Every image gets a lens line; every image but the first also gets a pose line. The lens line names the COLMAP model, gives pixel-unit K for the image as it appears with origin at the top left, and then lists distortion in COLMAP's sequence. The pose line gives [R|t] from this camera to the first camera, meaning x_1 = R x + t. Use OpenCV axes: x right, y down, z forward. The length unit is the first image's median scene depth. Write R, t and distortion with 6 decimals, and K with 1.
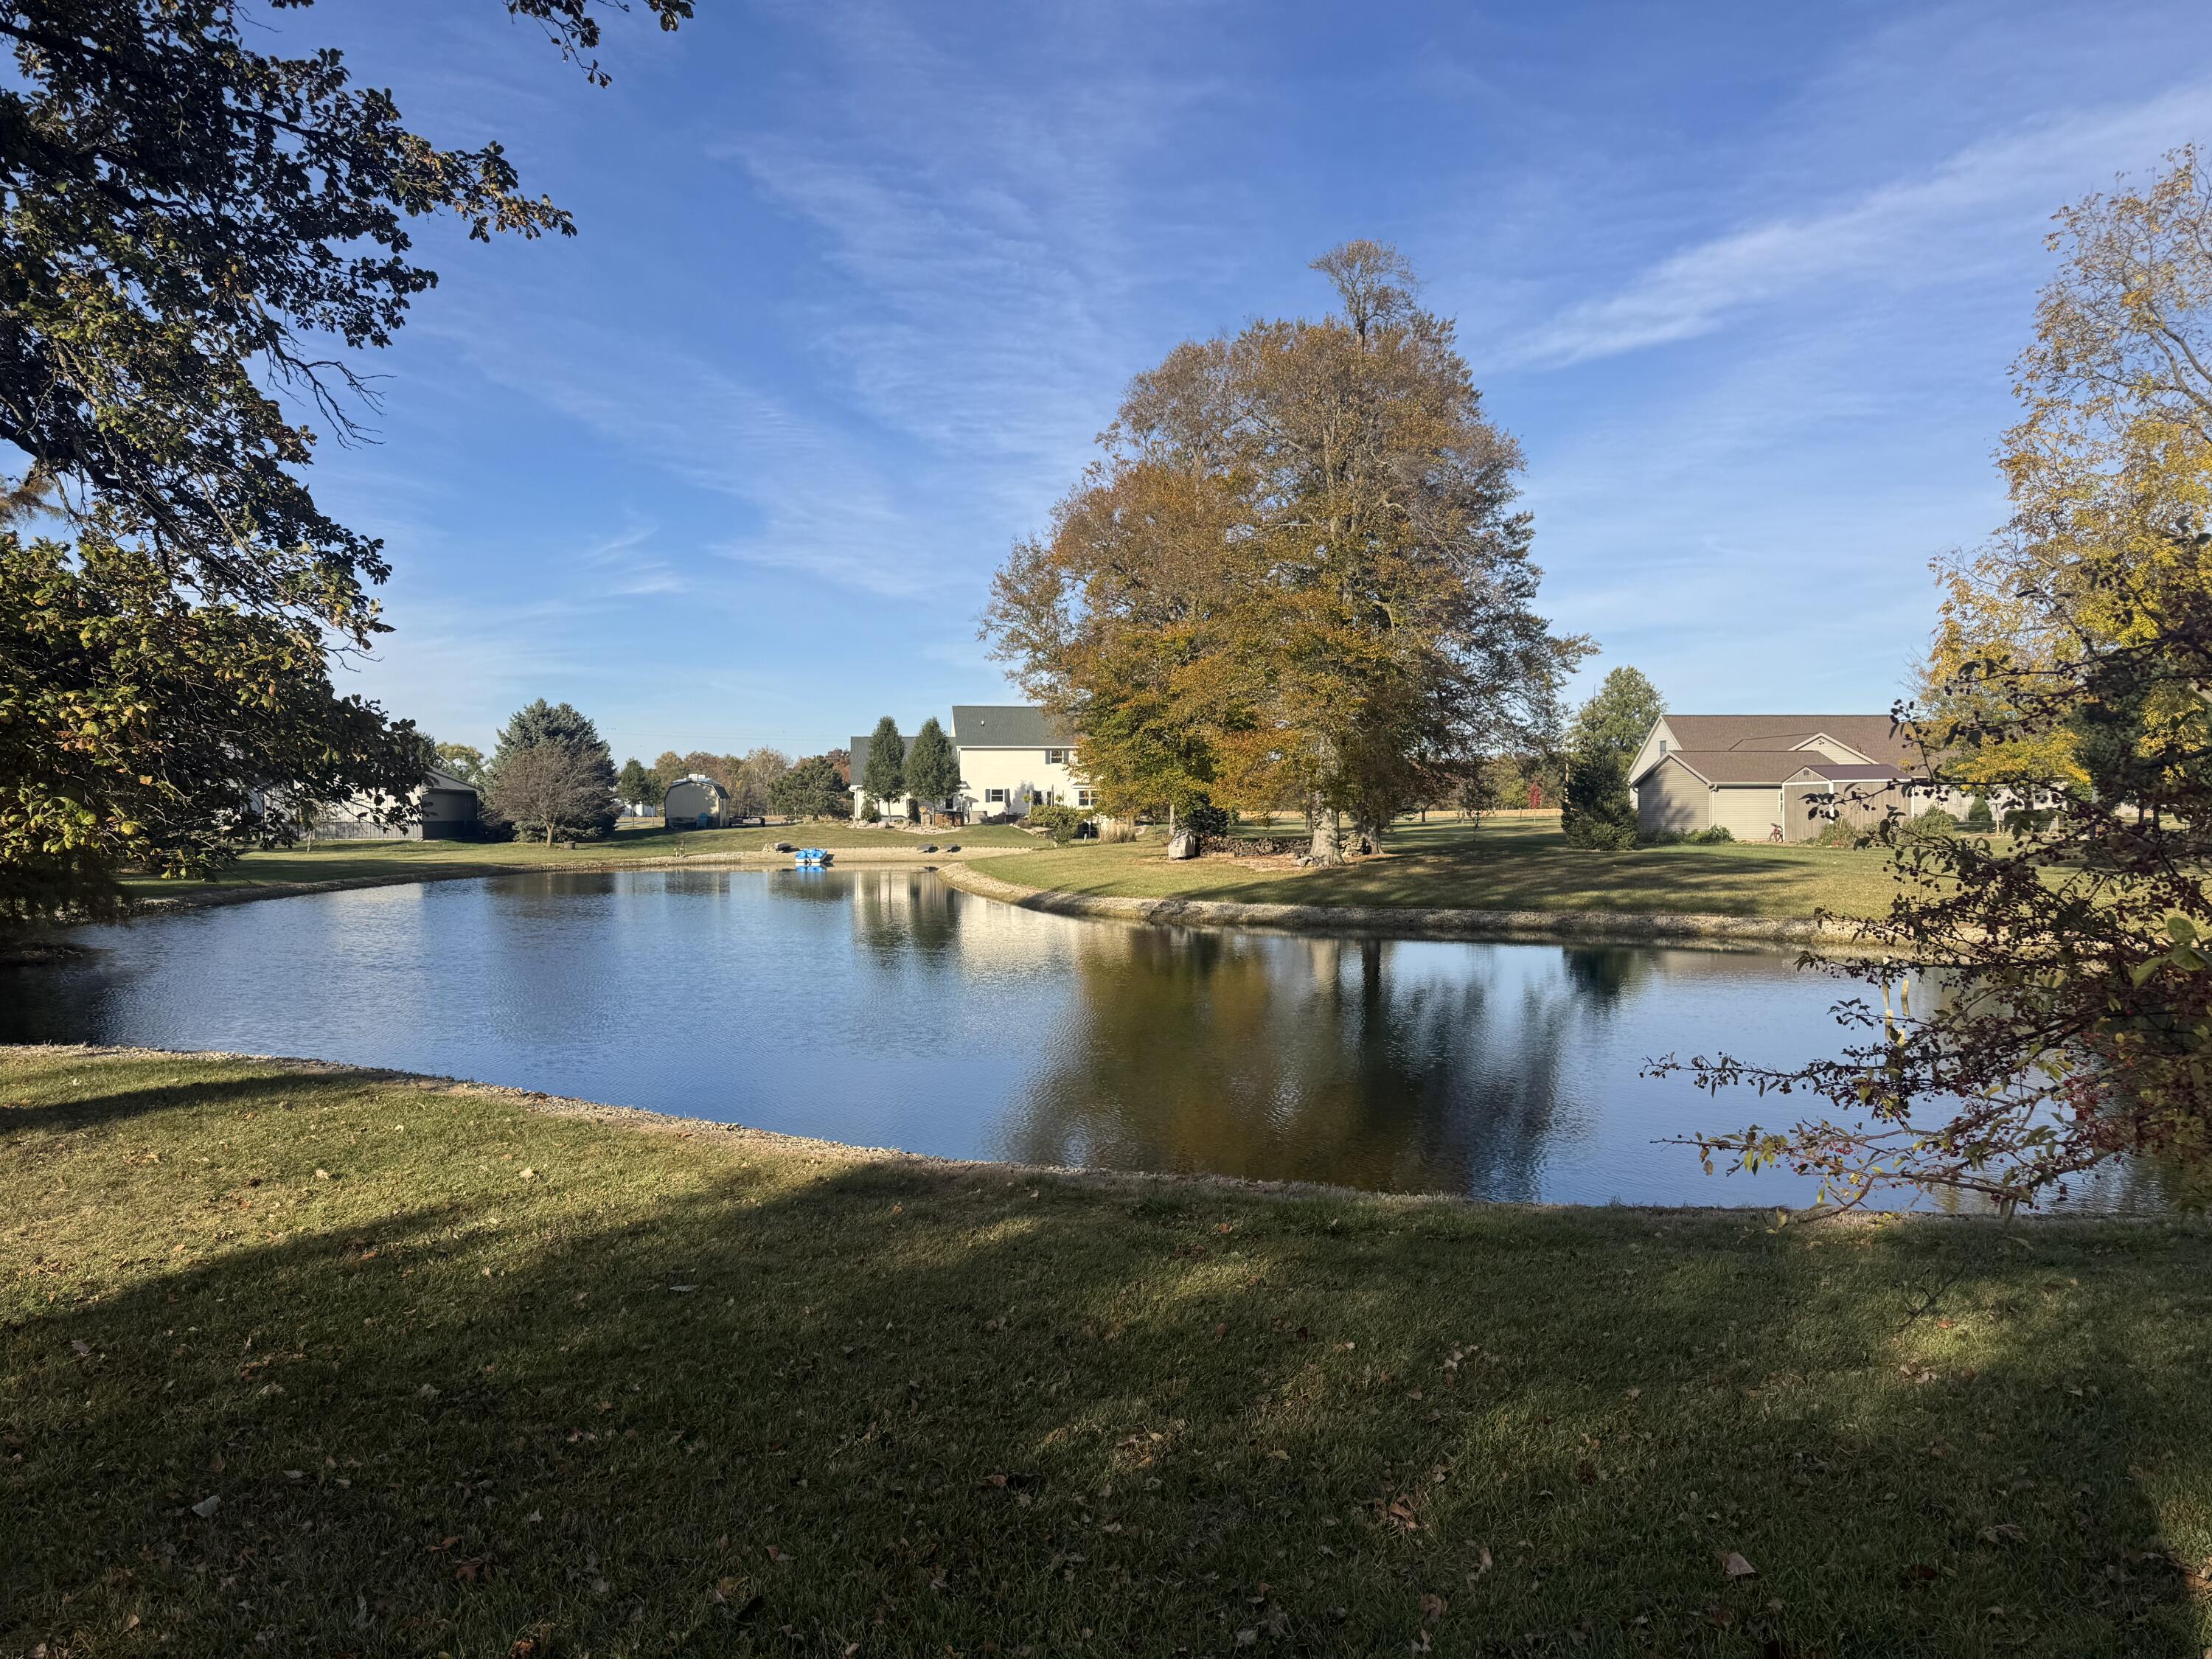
lens RADIAL K [[1542.8, 0, 1116.9], [0, 1542.8, 826.7], [0, 0, 1]] dist [0.073366, -0.016442]
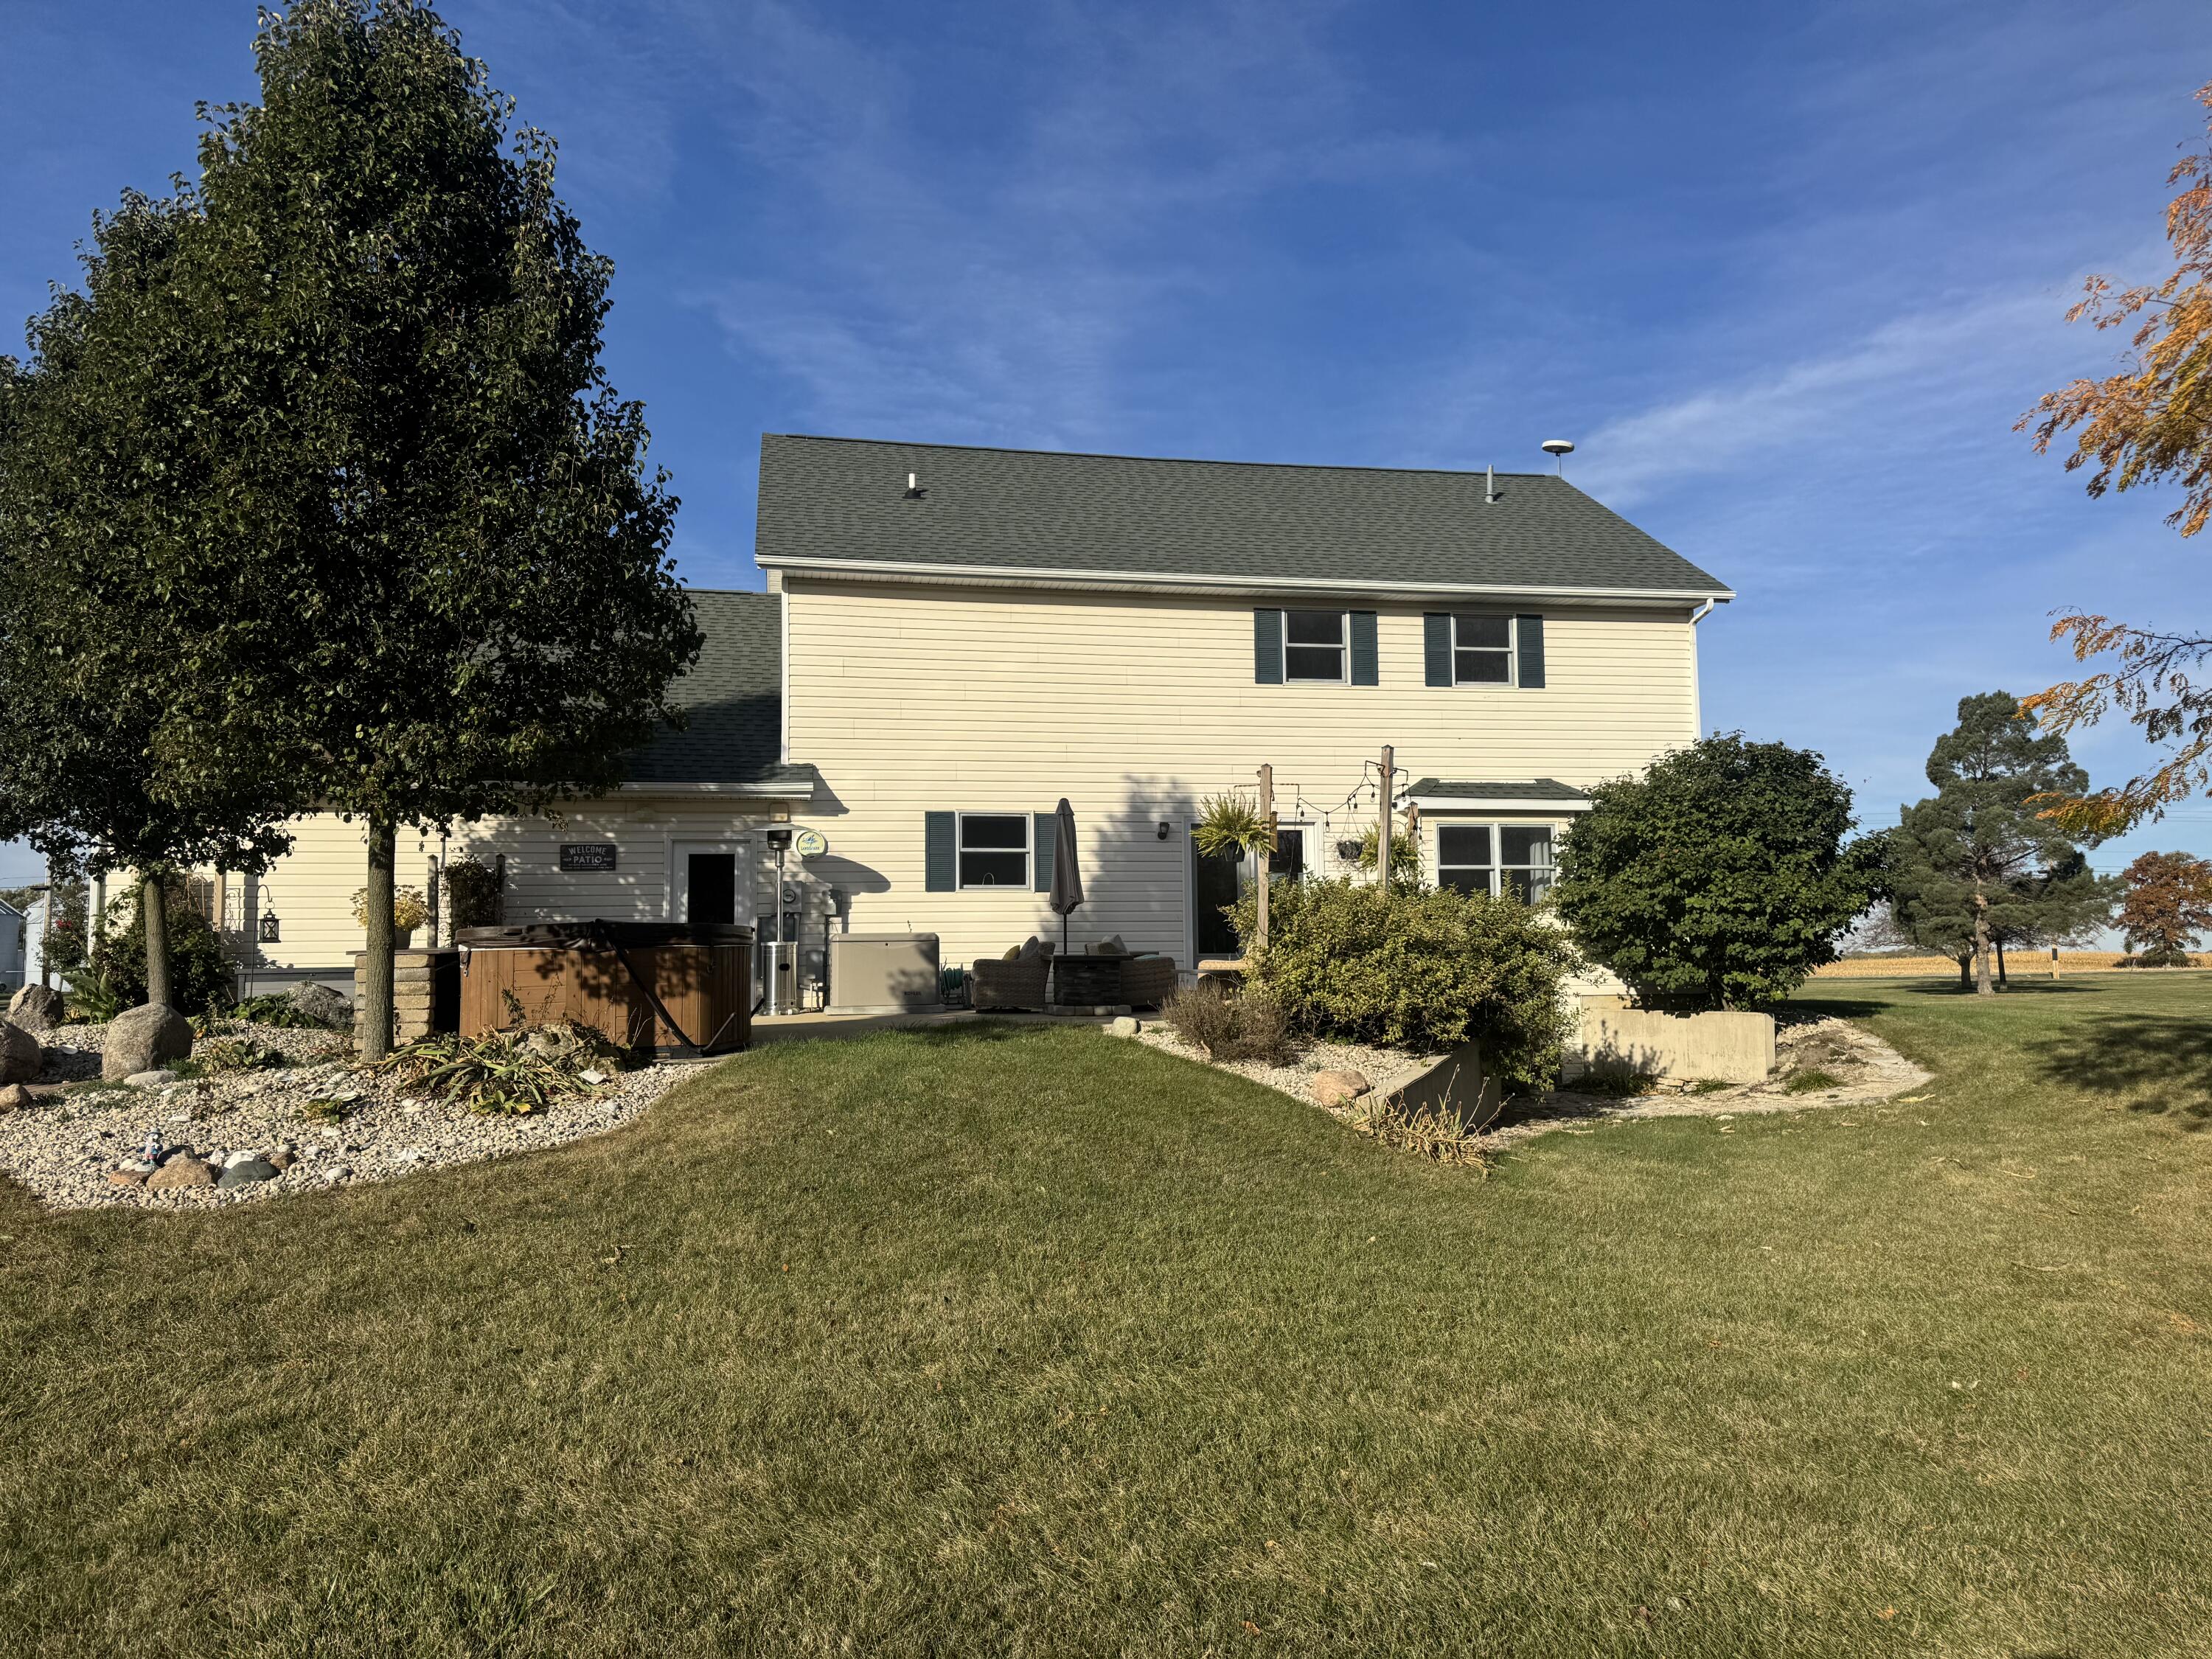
lens RADIAL K [[1542.8, 0, 1097.7], [0, 1542.8, 835.1], [0, 0, 1]] dist [0.073366, -0.016442]
pose [[0.999412, -0.003752, 0.034076, -0.071774], [0.007286, 0.994531, -0.104184, -0.003747], [-0.033499, 0.104371, 0.993974, 0.826015]]
